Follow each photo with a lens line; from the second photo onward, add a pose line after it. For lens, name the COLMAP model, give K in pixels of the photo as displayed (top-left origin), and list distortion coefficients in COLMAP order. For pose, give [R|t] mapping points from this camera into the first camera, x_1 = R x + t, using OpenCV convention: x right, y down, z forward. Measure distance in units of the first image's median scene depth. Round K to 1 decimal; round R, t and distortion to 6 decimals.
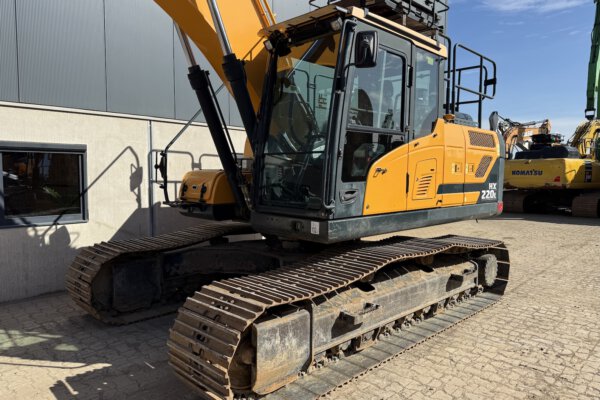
lens RADIAL K [[426.2, 0, 295.5], [0, 426.2, 198.1], [0, 0, 1]] dist [0.075173, -0.065010]
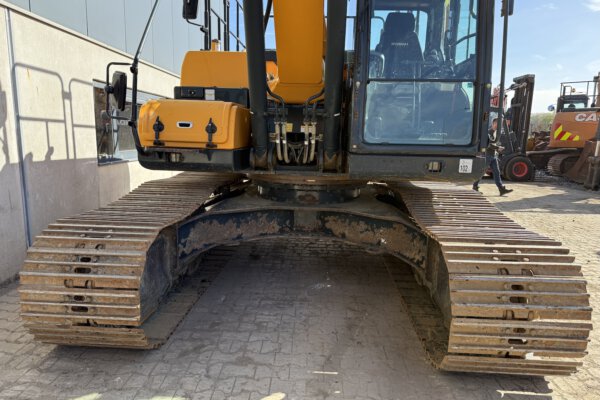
lens RADIAL K [[426.2, 0, 303.8], [0, 426.2, 199.8], [0, 0, 1]] dist [0.075173, -0.065010]
pose [[0.743374, -0.099011, 0.661507, -0.459557], [0.027123, 0.992632, 0.118092, 0.013266], [-0.668325, -0.069845, 0.740583, 0.298738]]
